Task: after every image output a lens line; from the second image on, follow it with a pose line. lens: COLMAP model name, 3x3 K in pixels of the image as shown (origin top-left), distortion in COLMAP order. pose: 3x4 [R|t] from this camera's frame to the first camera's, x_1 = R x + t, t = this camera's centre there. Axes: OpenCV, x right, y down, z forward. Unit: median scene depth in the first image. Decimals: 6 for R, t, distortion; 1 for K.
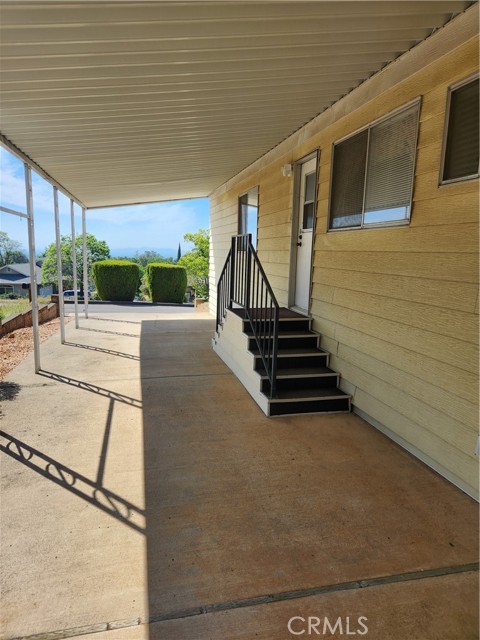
lens RADIAL K [[432.1, 0, 240.0], [0, 432.1, 320.0], [0, 0, 1]] dist [0.087074, -0.086505]
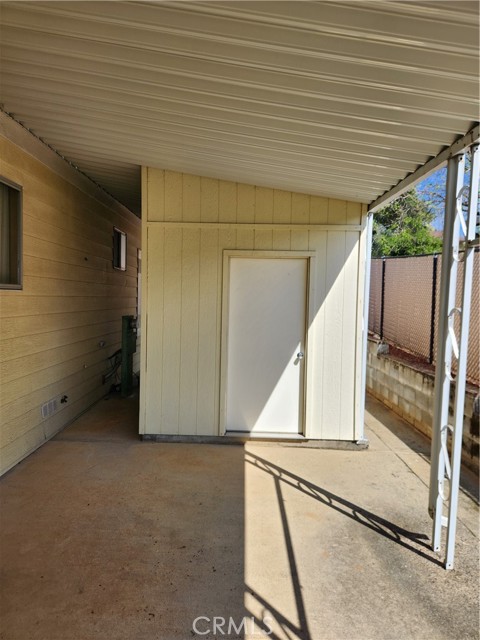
lens RADIAL K [[432.1, 0, 240.0], [0, 432.1, 320.0], [0, 0, 1]] dist [0.087074, -0.086505]
pose [[-0.970920, -0.045205, 0.235097, -0.420906], [0.031750, 0.949022, 0.313606, -0.407444], [-0.237289, 0.311950, -0.919990, 1.769078]]
